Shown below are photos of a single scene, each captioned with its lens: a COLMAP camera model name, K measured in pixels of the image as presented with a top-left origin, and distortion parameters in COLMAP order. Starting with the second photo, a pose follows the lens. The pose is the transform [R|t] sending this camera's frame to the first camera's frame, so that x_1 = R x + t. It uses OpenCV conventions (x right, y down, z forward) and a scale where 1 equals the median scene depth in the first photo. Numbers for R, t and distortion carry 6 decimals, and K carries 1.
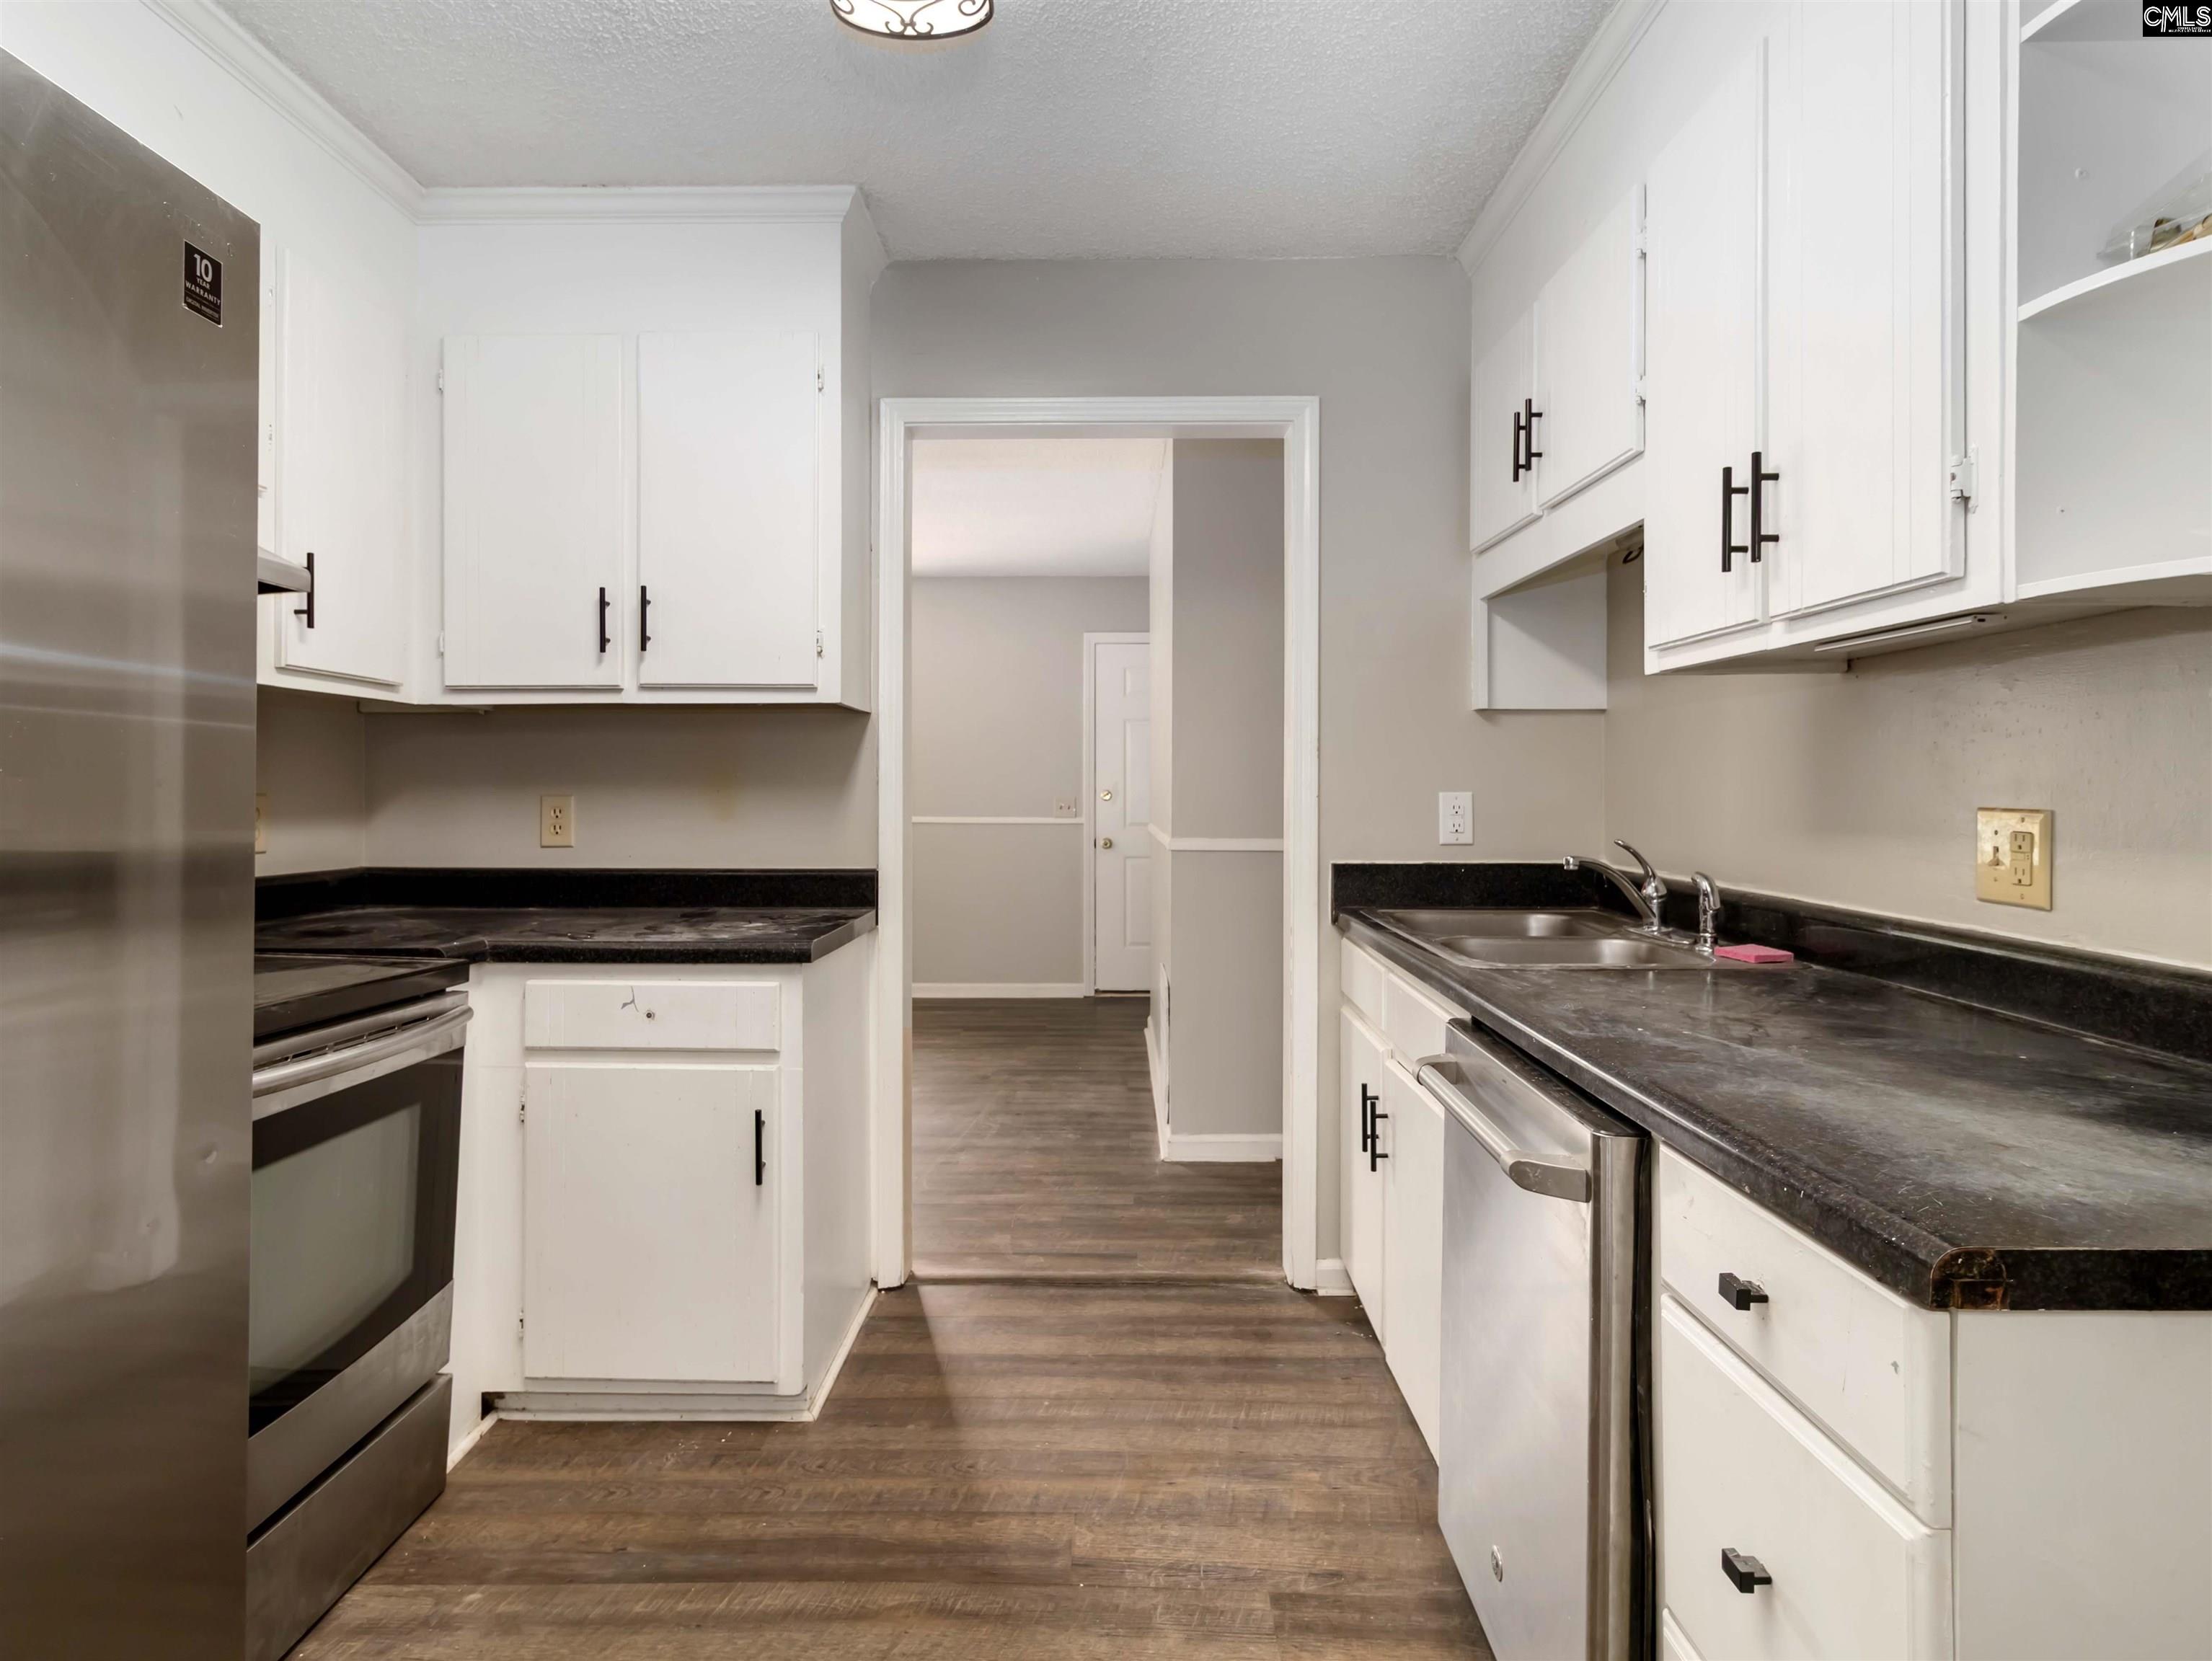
lens RADIAL K [[1190.4, 0, 1098.7], [0, 1190.4, 812.6], [0, 0, 1]] dist [0.000260, 0.000039]
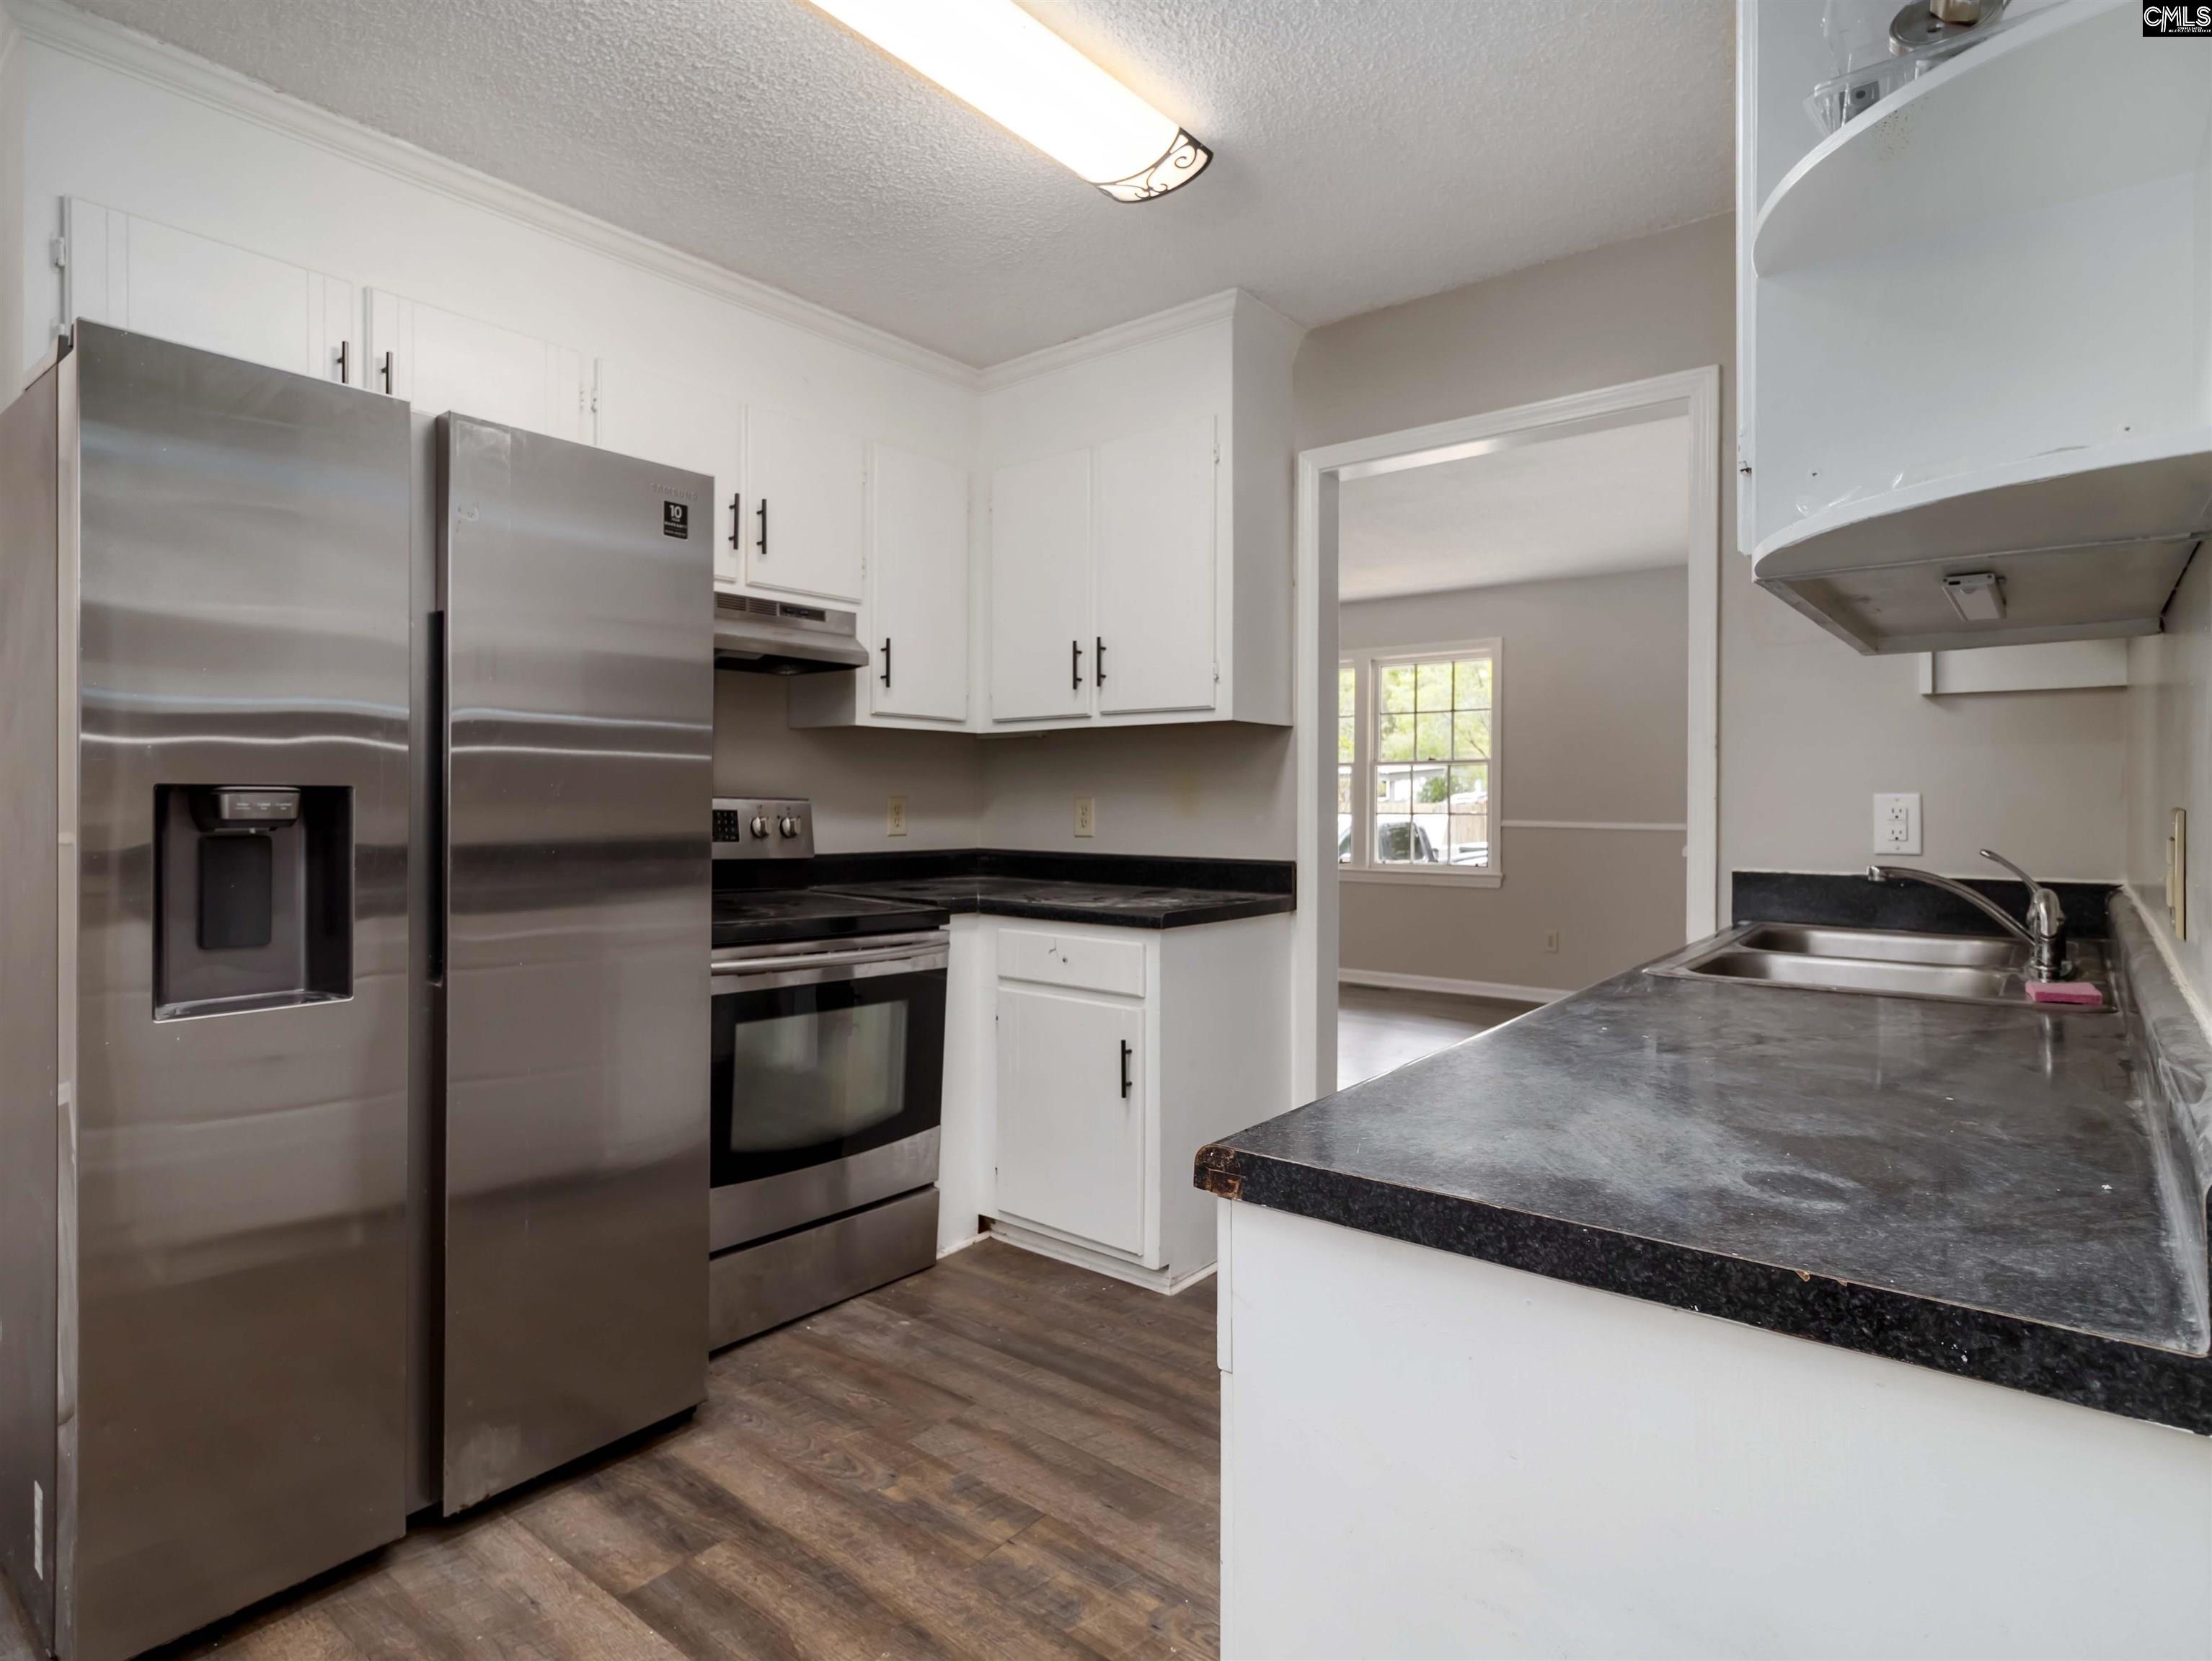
lens RADIAL K [[1191.7, 0, 1106.0], [0, 1191.7, 830.5], [0, 0, 1]] dist [-0.004661, -0.000667]
pose [[0.781063, 0.016548, -0.624233, 0.515001], [-0.010767, 0.999857, 0.013034, 0.006190], [0.624359, -0.003459, 0.781129, -0.021313]]
